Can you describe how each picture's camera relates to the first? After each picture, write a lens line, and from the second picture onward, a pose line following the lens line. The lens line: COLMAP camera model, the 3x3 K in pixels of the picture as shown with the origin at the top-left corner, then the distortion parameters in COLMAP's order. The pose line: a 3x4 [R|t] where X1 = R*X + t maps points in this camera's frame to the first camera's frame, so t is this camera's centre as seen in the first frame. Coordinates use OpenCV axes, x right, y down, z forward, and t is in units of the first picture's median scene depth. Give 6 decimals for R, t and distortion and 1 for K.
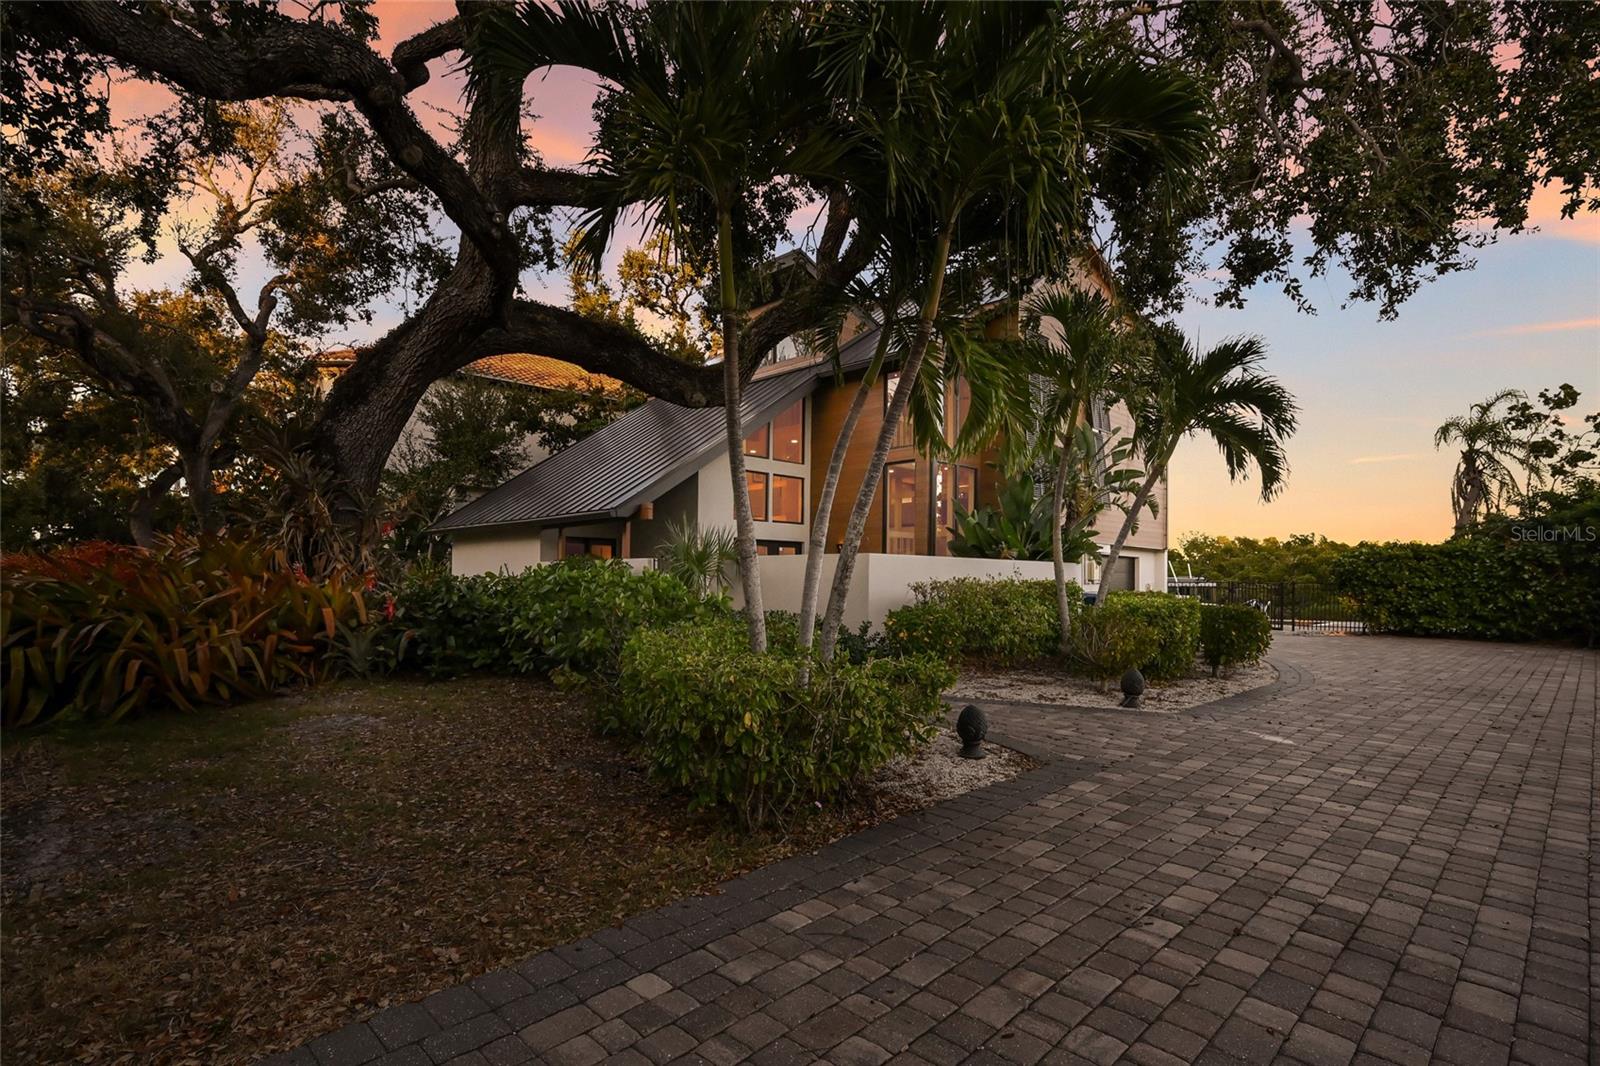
lens RADIAL K [[763.3, 0, 801.1], [0, 763.3, 537.2], [0, 0, 1]] dist [0.004049, 0.000849]
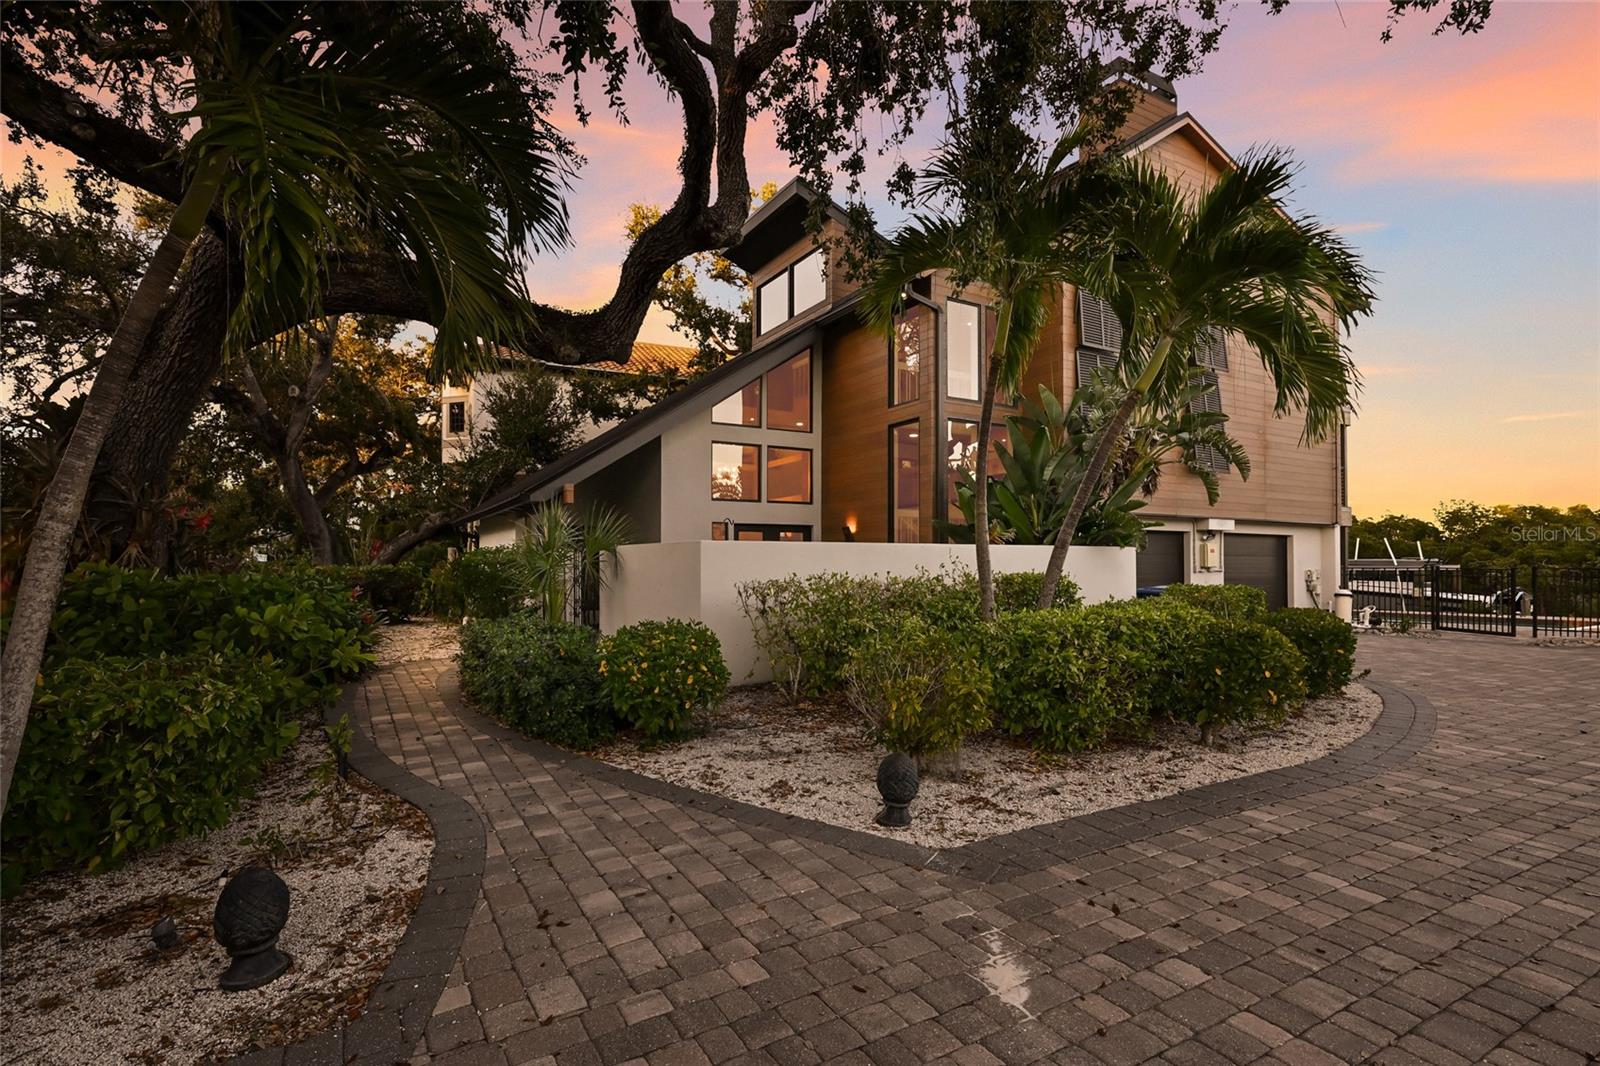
lens RADIAL K [[763.3, 0, 799.4], [0, 763.3, 539.4], [0, 0, 1]] dist [0.004049, 0.000849]
pose [[0.967187, -0.018227, -0.253411, 0.202185], [0.023967, 0.999521, 0.019582, 0.004889], [0.252932, -0.025013, 0.967161, 0.179495]]
